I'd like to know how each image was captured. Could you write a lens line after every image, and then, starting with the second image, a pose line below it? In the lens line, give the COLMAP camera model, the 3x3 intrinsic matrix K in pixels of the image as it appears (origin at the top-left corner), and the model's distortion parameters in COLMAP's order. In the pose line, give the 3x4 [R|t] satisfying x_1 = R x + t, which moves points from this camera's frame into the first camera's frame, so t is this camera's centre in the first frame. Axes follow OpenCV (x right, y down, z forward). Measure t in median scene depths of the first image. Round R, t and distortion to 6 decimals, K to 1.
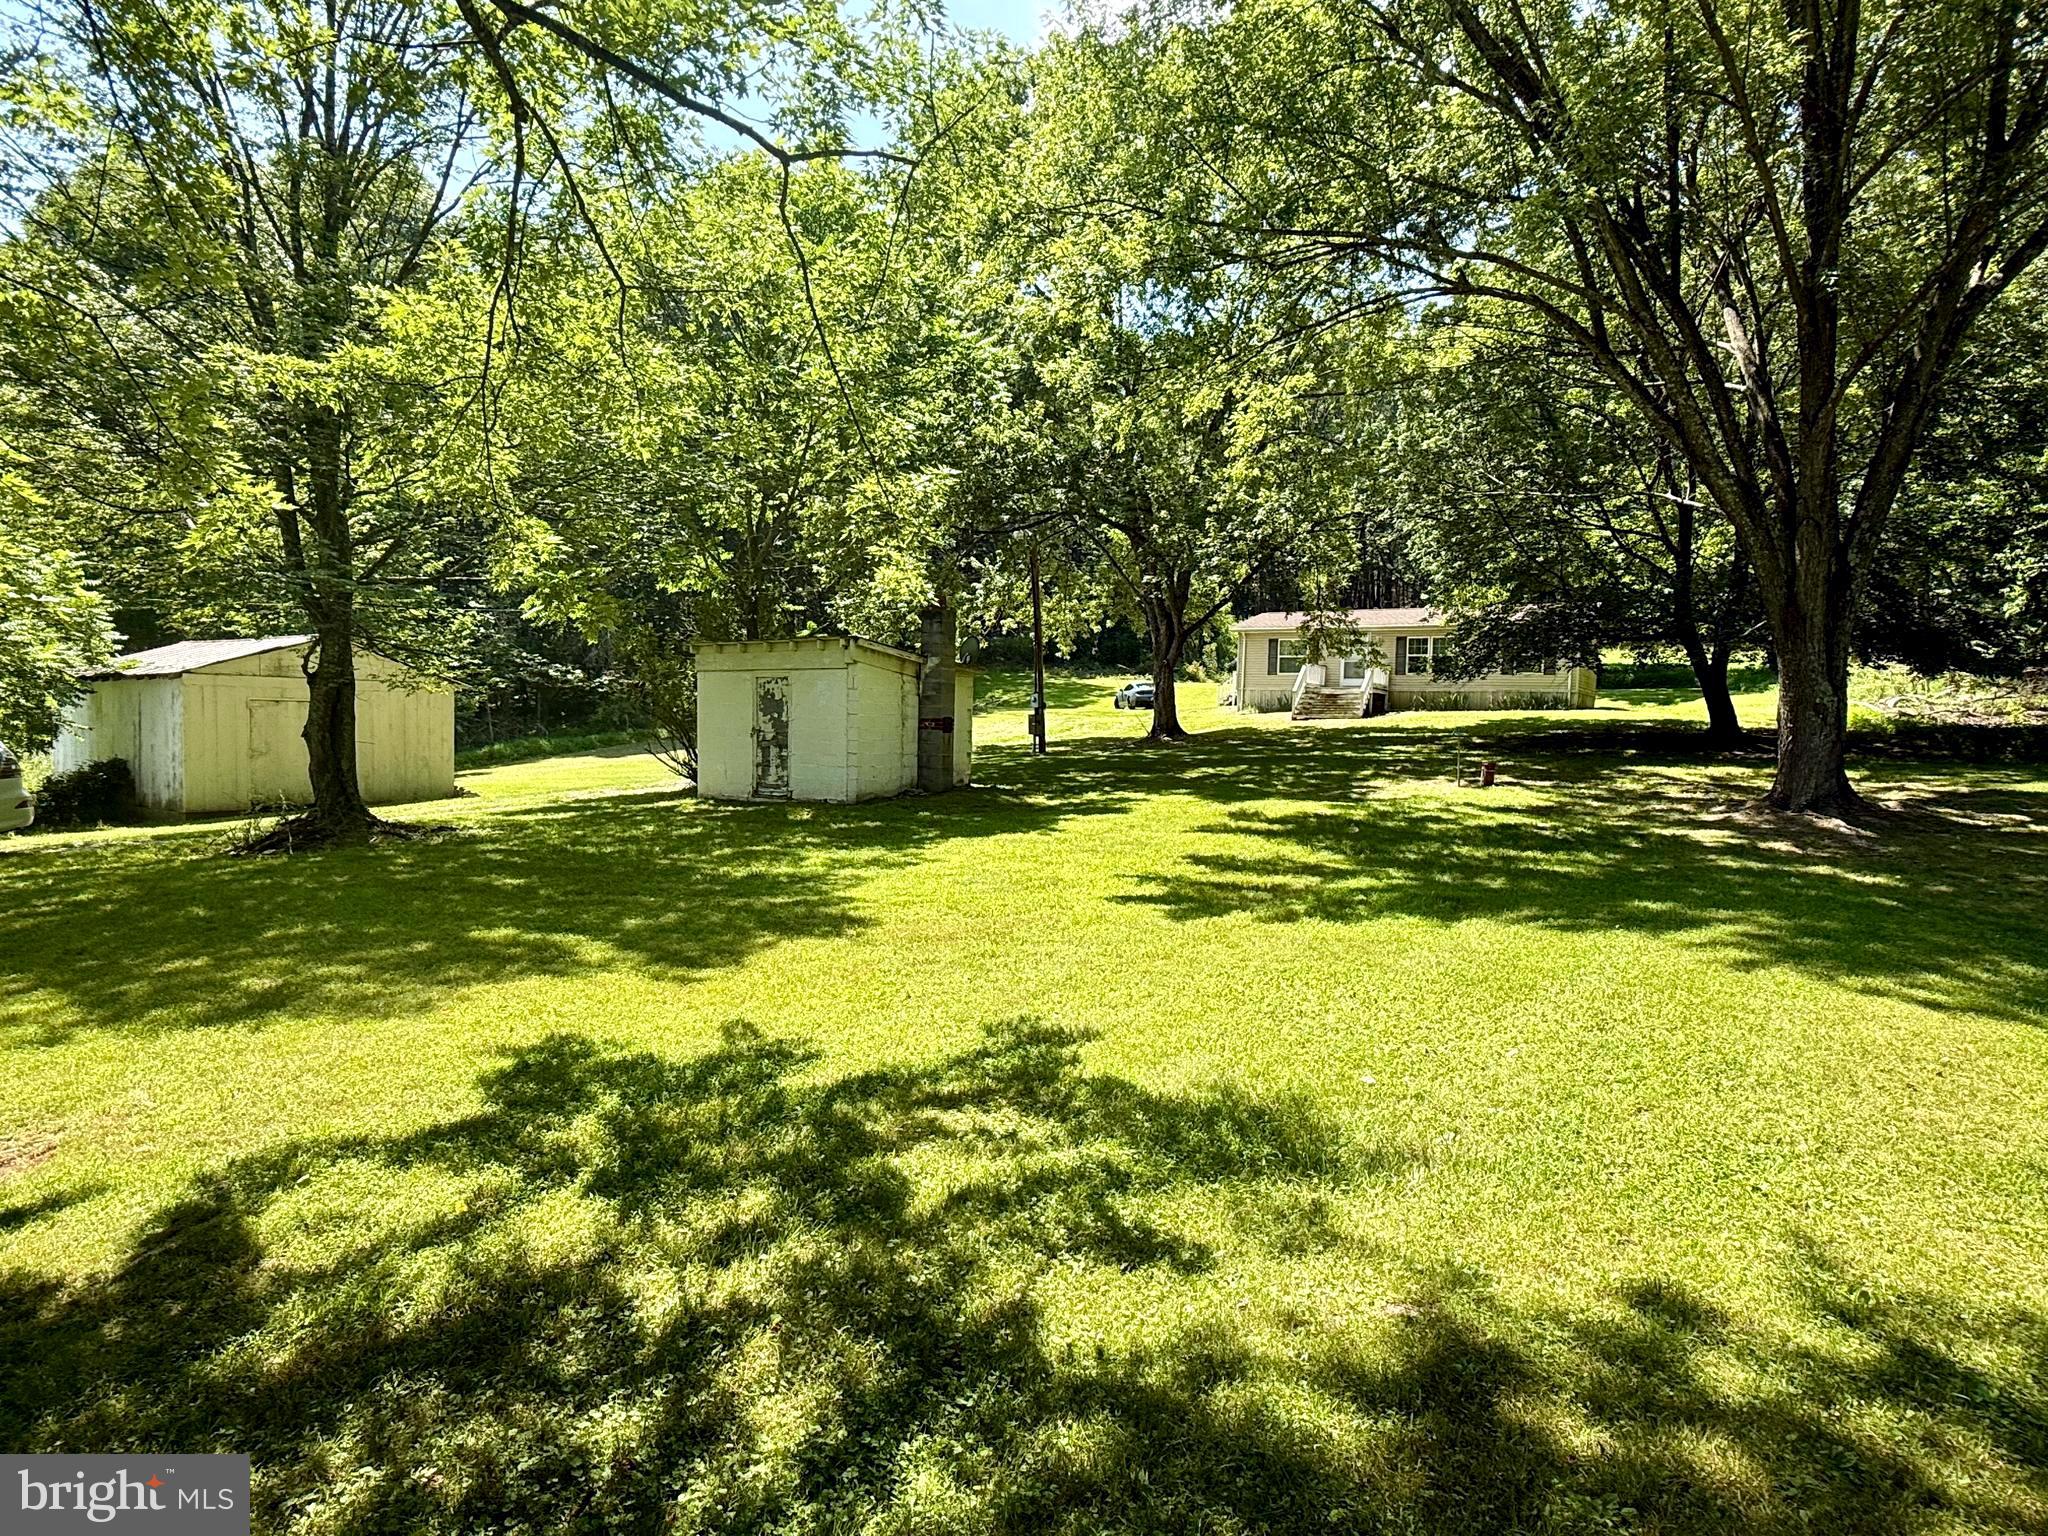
lens RADIAL K [[1128.3, 0, 1031.0], [0, 1128.3, 763.5], [0, 0, 1]] dist [0.016683, -0.001218]
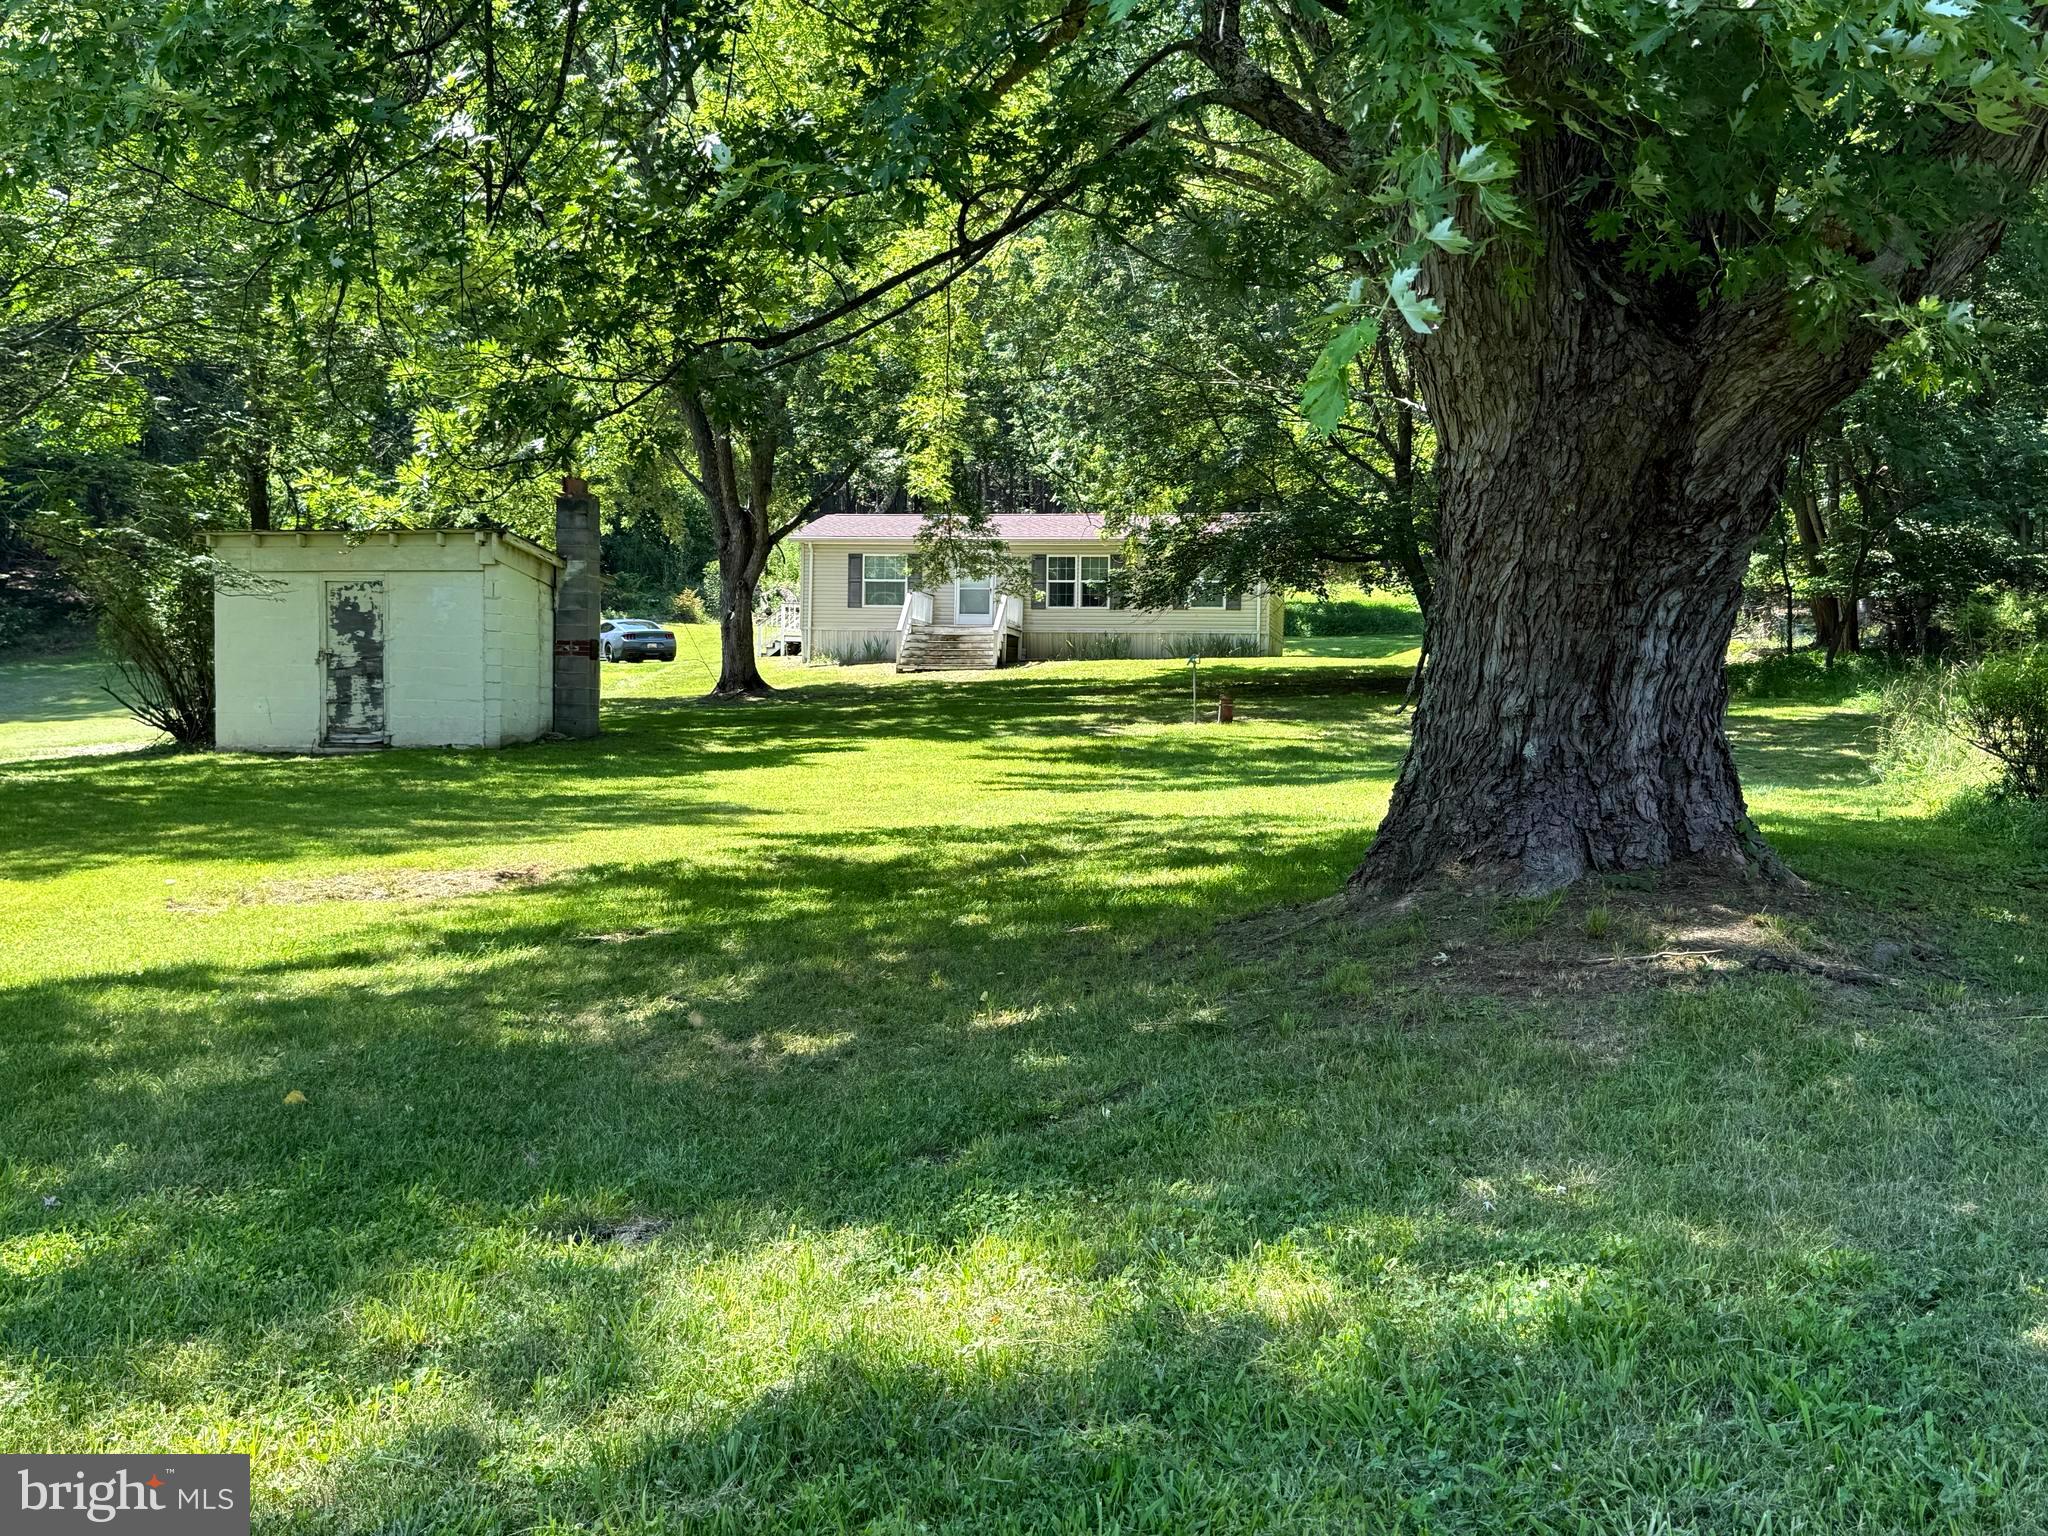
lens RADIAL K [[2180.0, 0, 1023.8], [0, 2180.0, 765.1], [0, 0, 1]] dist [0.093689, 0.000000]
pose [[0.931404, -0.013282, 0.363744, -0.317653], [0.019227, 0.999734, -0.012727, 0.063442], [-0.363478, 0.018847, 0.931412, -0.448838]]
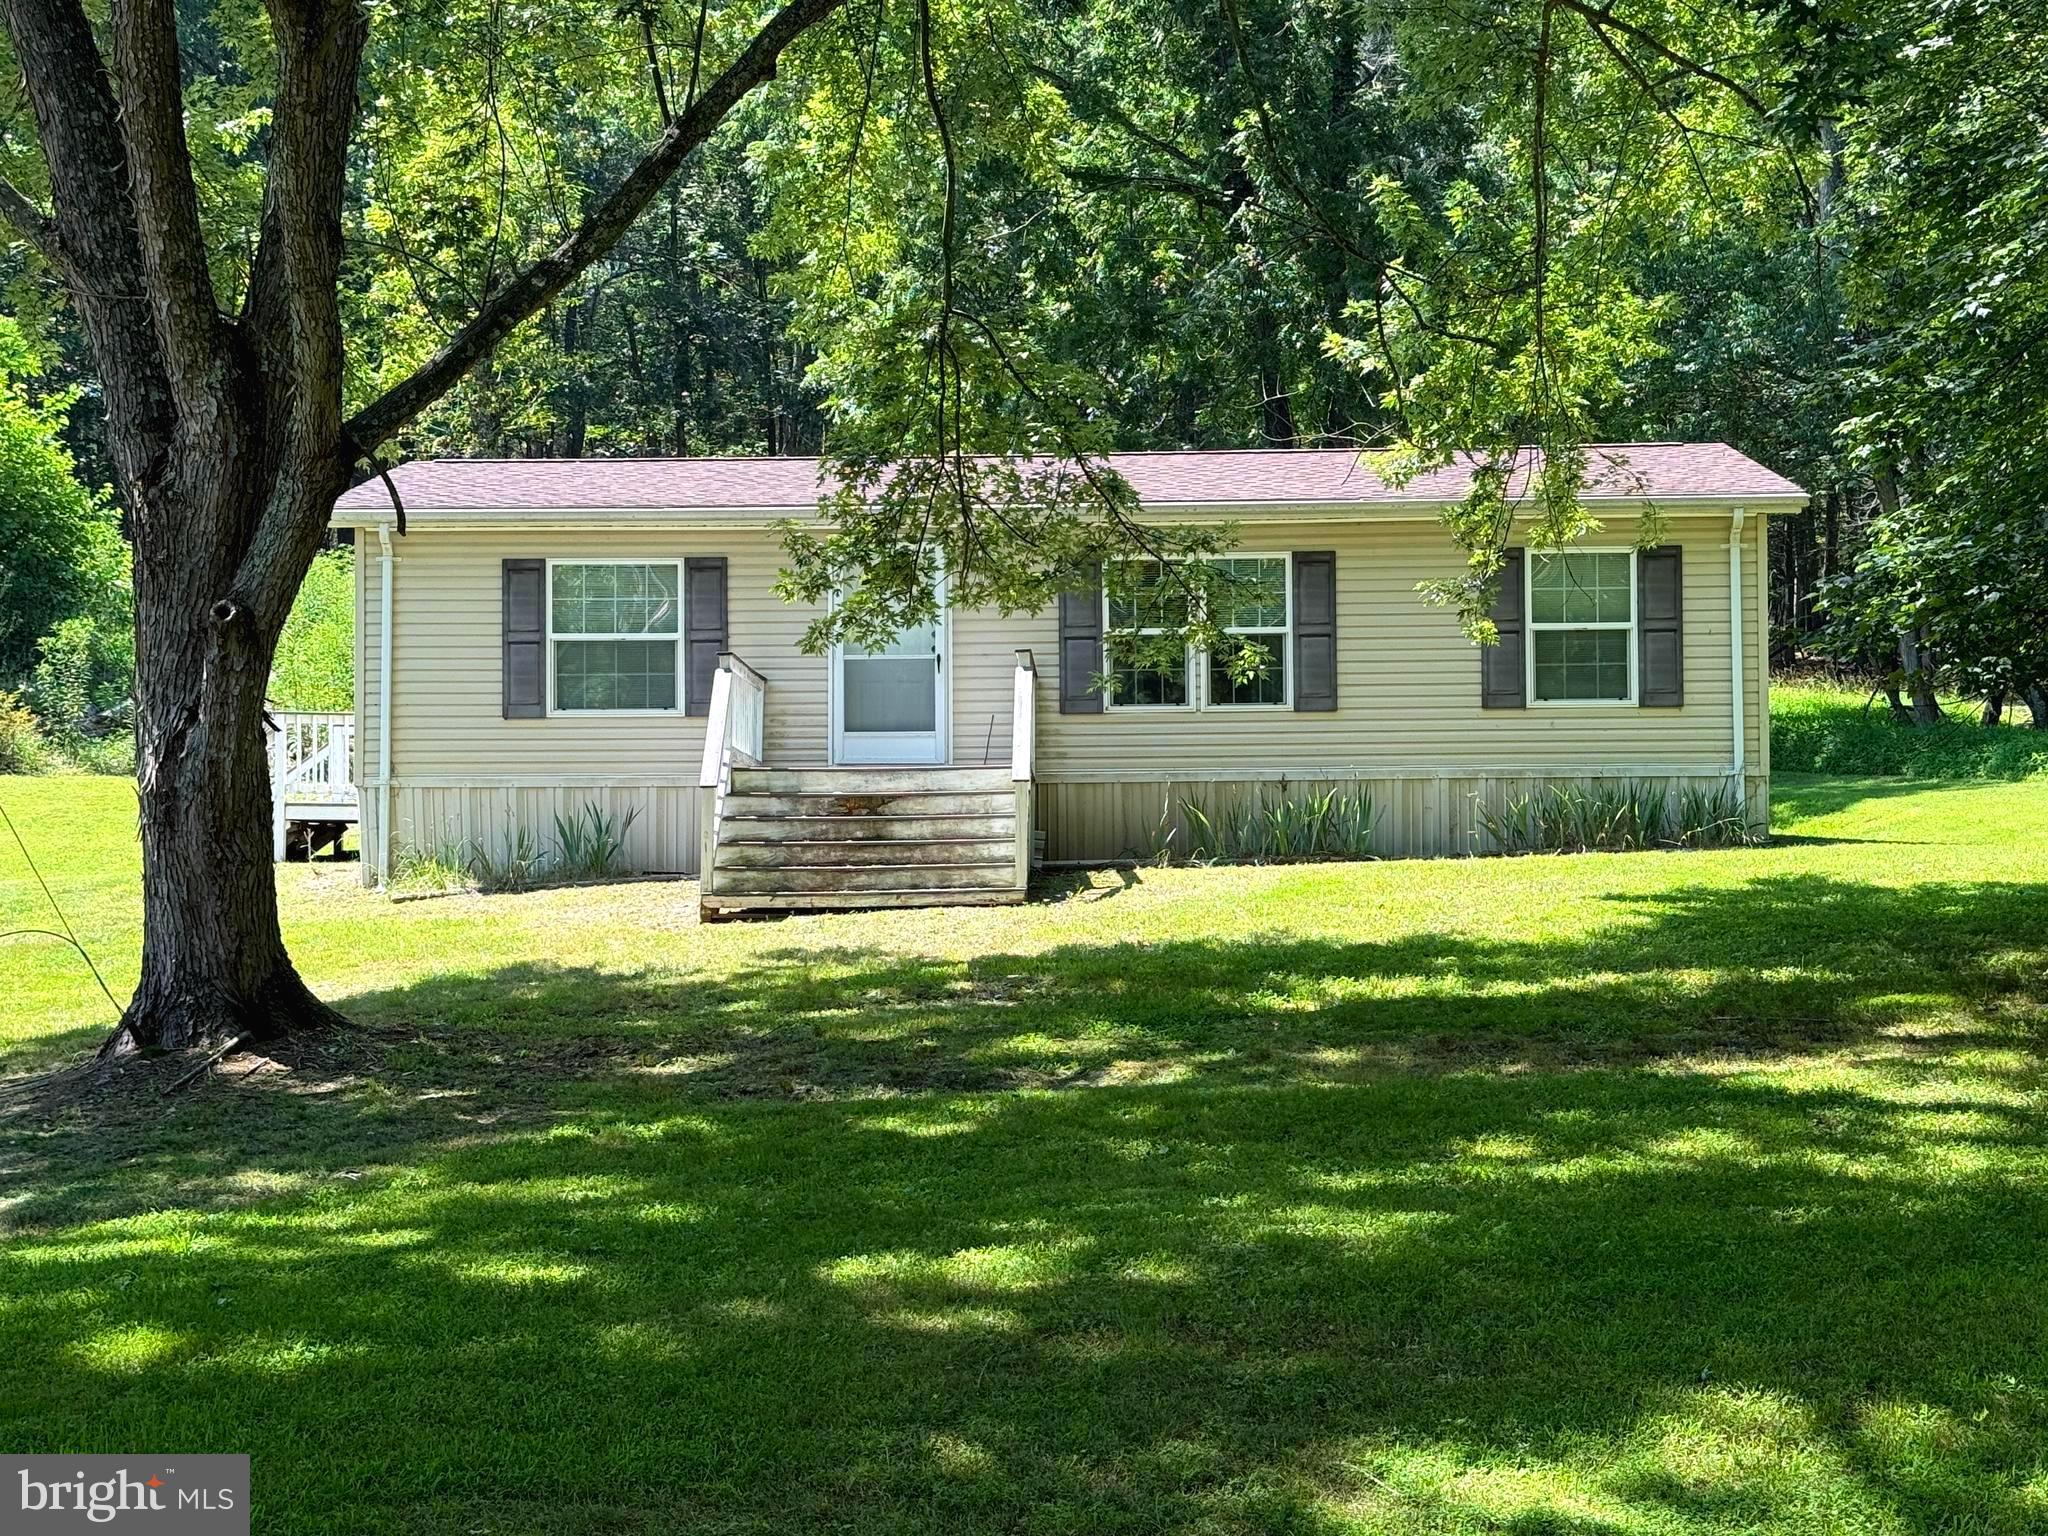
lens RADIAL K [[3157.0, 0, 1028.1], [0, 3157.0, 772.1], [0, 0, 1]] dist [0.044017, 0.000000]
pose [[0.859757, -0.005466, 0.510675, -0.033008], [0.047693, 0.996432, -0.069628, -0.040355], [-0.508472, 0.084219, 0.856950, 0.833094]]
